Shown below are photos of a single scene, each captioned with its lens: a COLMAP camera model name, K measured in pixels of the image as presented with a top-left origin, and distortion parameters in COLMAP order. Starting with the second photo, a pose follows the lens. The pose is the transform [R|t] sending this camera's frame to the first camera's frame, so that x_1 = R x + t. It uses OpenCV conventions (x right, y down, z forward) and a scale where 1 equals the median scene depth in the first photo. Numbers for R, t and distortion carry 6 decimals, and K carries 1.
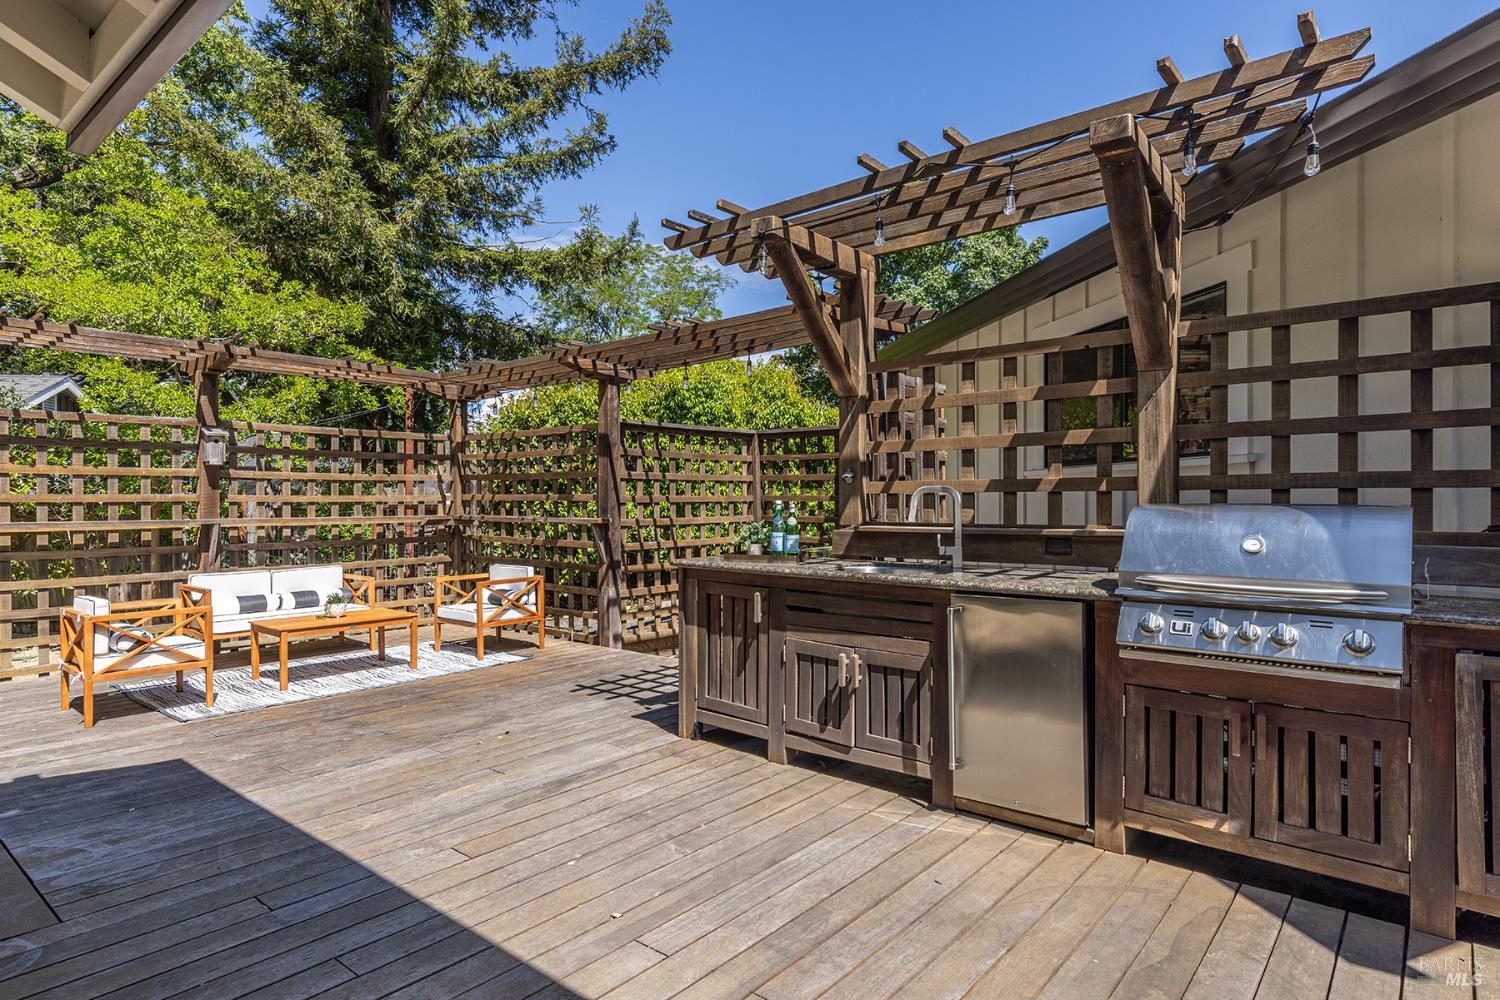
lens RADIAL K [[832.9, 0, 751.2], [0, 832.9, 504.9], [0, 0, 1]] dist [0.002150, -0.000017]
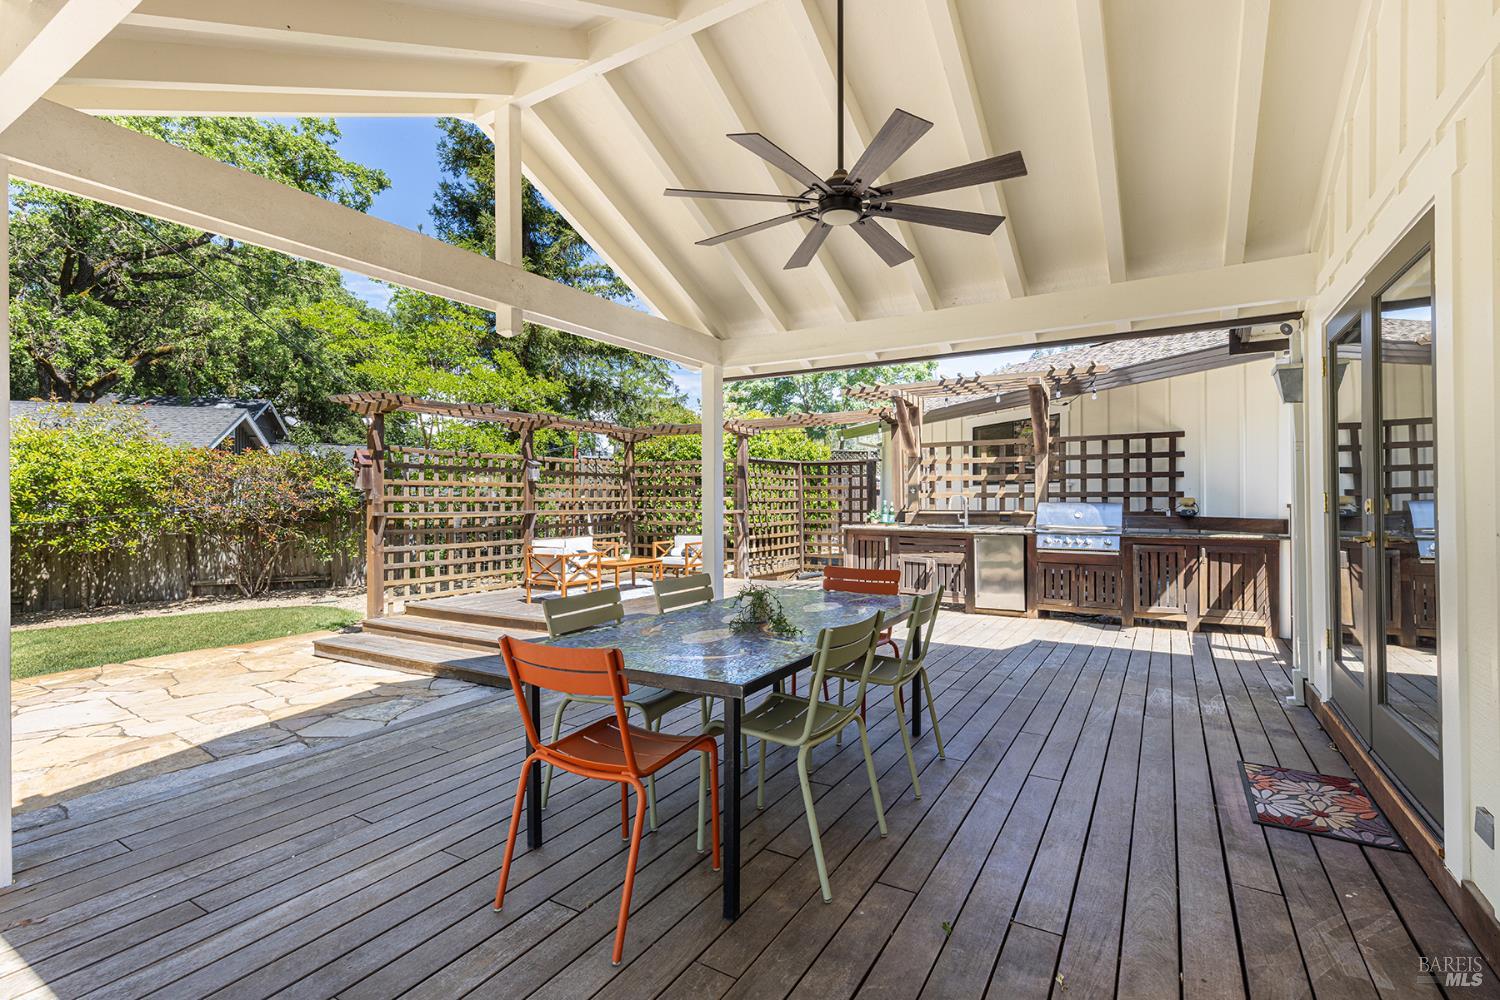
lens RADIAL K [[684.4, 0, 750.7], [0, 684.4, 499.7], [0, 0, 1]] dist [-0.001940, -0.000076]
pose [[0.989485, 0.001849, 0.144624, -0.765826], [-0.000808, 0.999973, -0.007257, 0.006893], [-0.144633, 0.007064, 0.989460, -1.063748]]
